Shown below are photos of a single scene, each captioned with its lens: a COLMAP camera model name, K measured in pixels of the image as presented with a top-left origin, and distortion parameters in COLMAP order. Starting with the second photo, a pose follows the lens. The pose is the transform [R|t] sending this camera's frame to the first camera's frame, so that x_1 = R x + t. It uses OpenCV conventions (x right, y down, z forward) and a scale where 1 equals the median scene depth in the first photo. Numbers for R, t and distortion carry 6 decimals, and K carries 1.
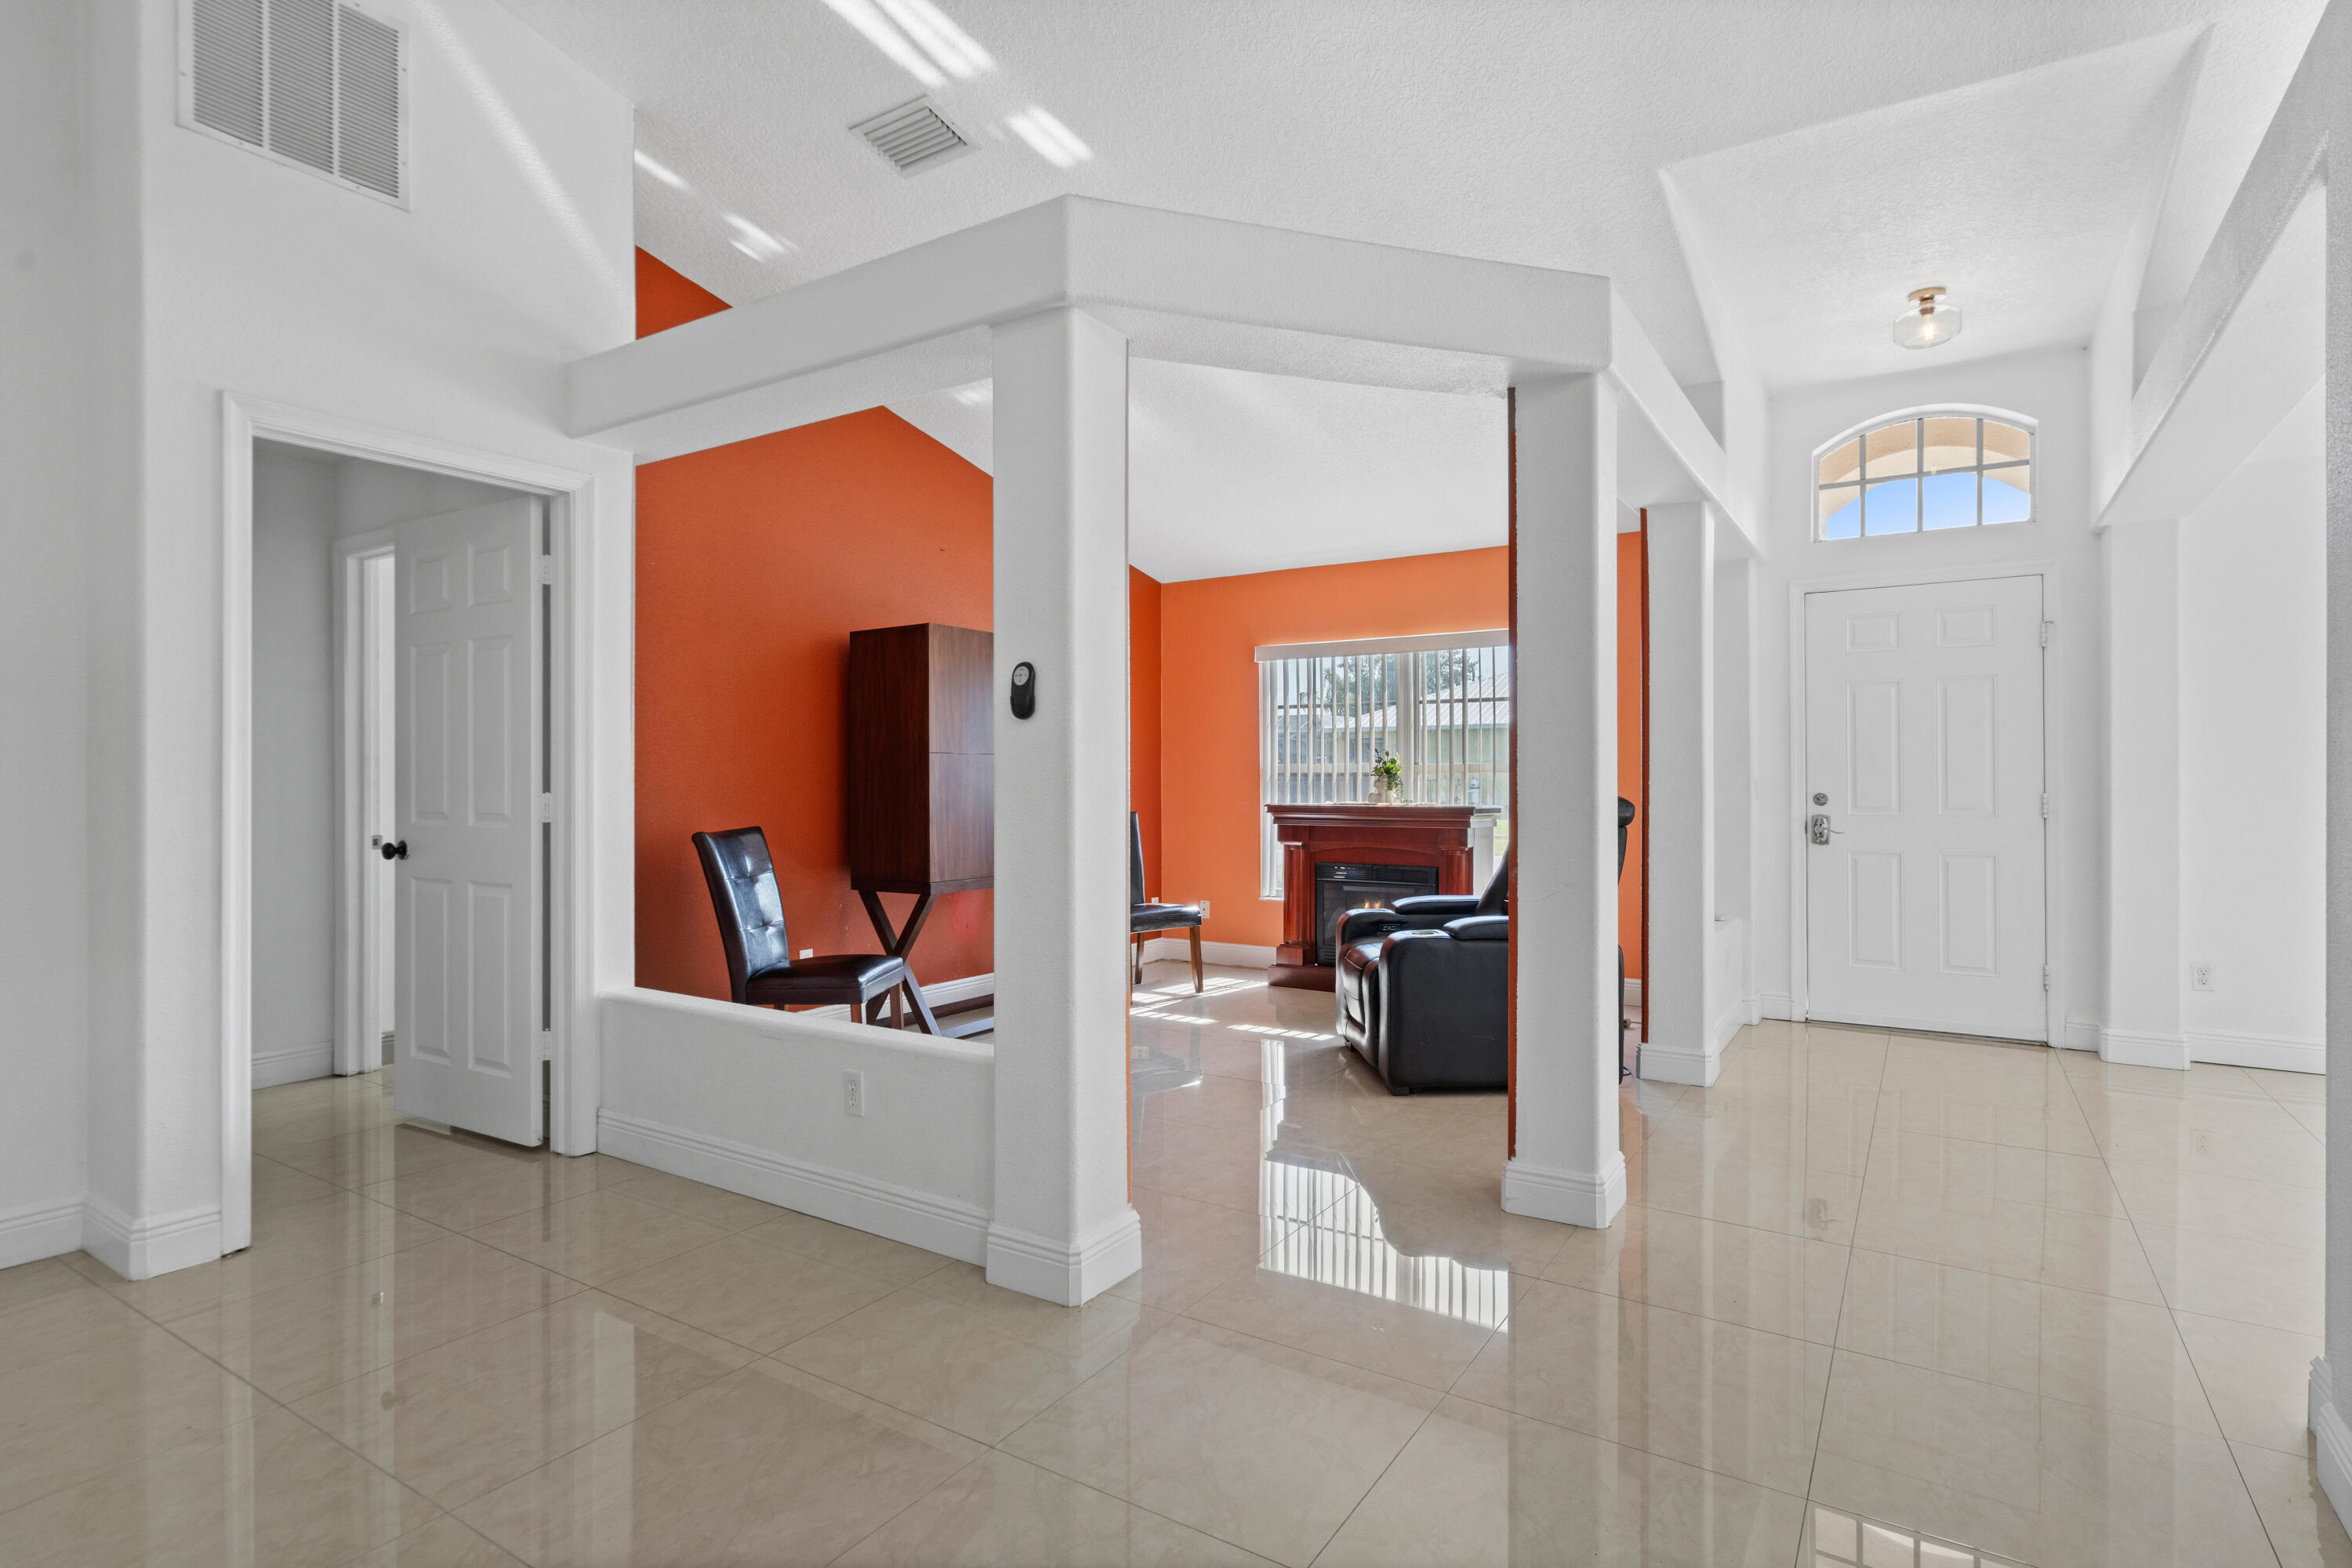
lens RADIAL K [[1185.6, 0, 1176.0], [0, 1185.6, 784.0], [0, 0, 1]] dist [-0.000291, 0.000379]
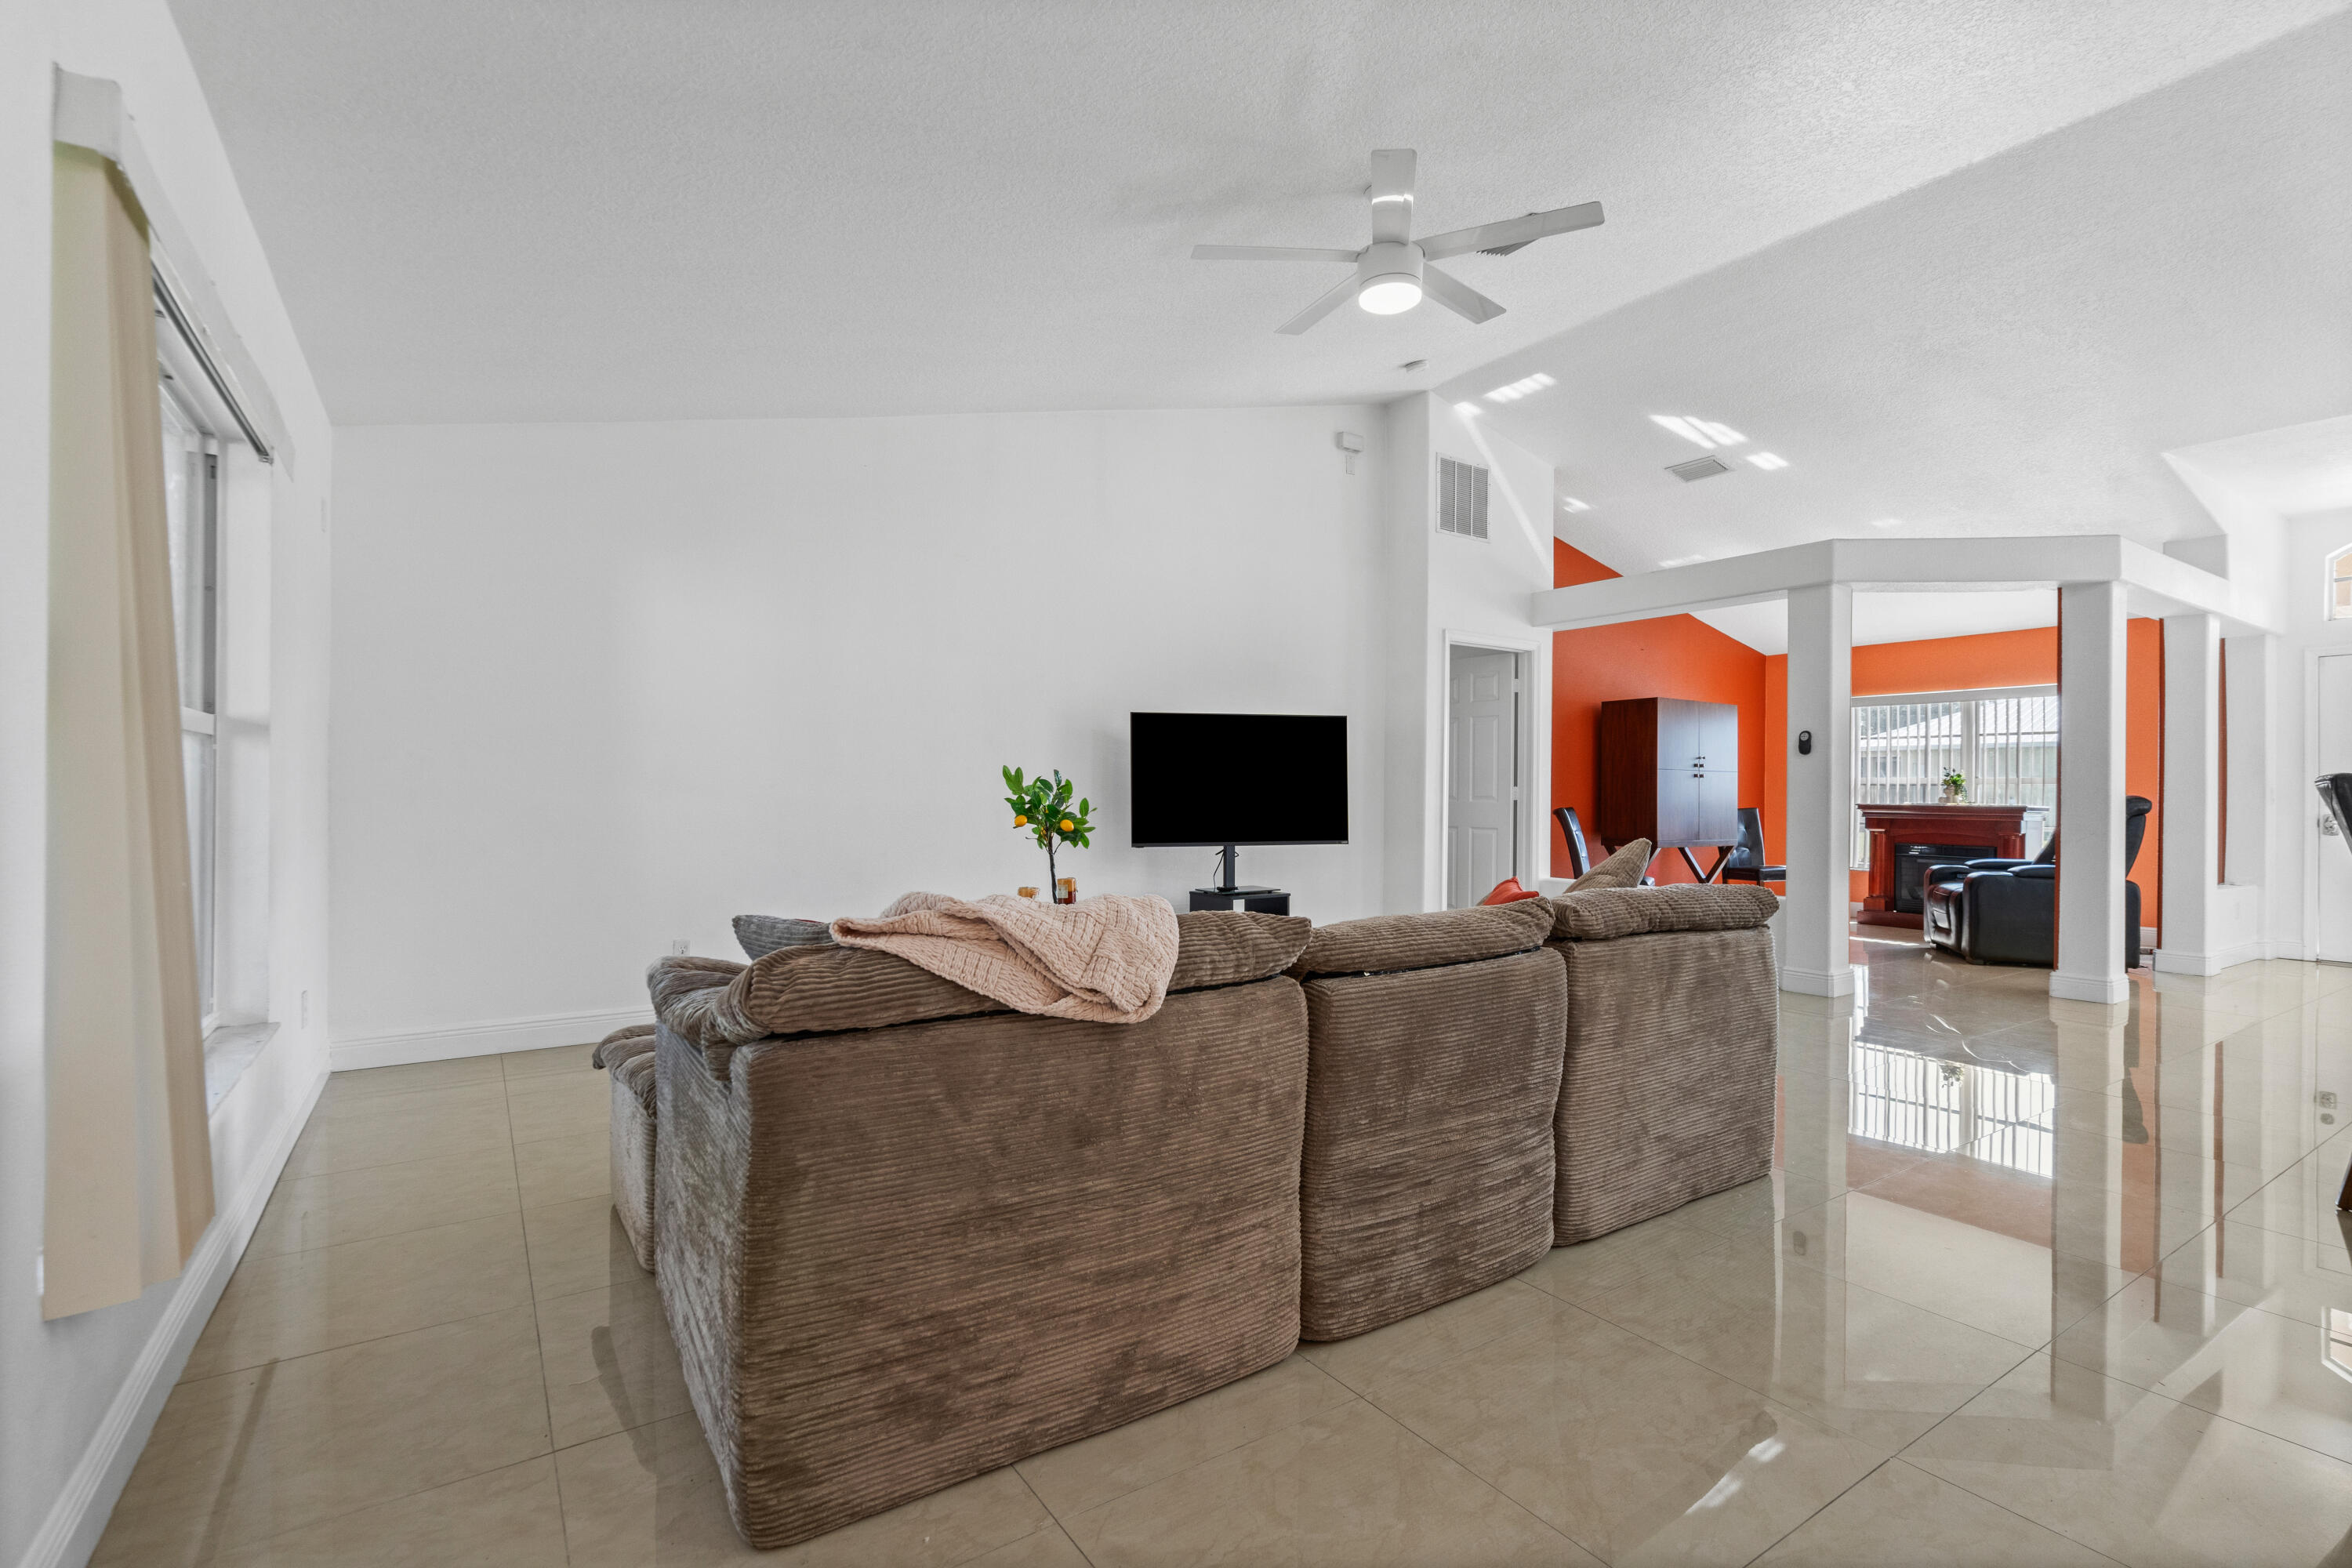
lens RADIAL K [[1077.0, 0, 1181.2], [0, 1077.0, 789.1], [0, 0, 1]] dist [0.001458, 0.000206]
pose [[0.918010, 0.009141, -0.396452, -0.187425], [-0.012790, 0.999897, -0.006563, 0.020311], [0.396351, 0.011096, 0.918032, -0.667243]]
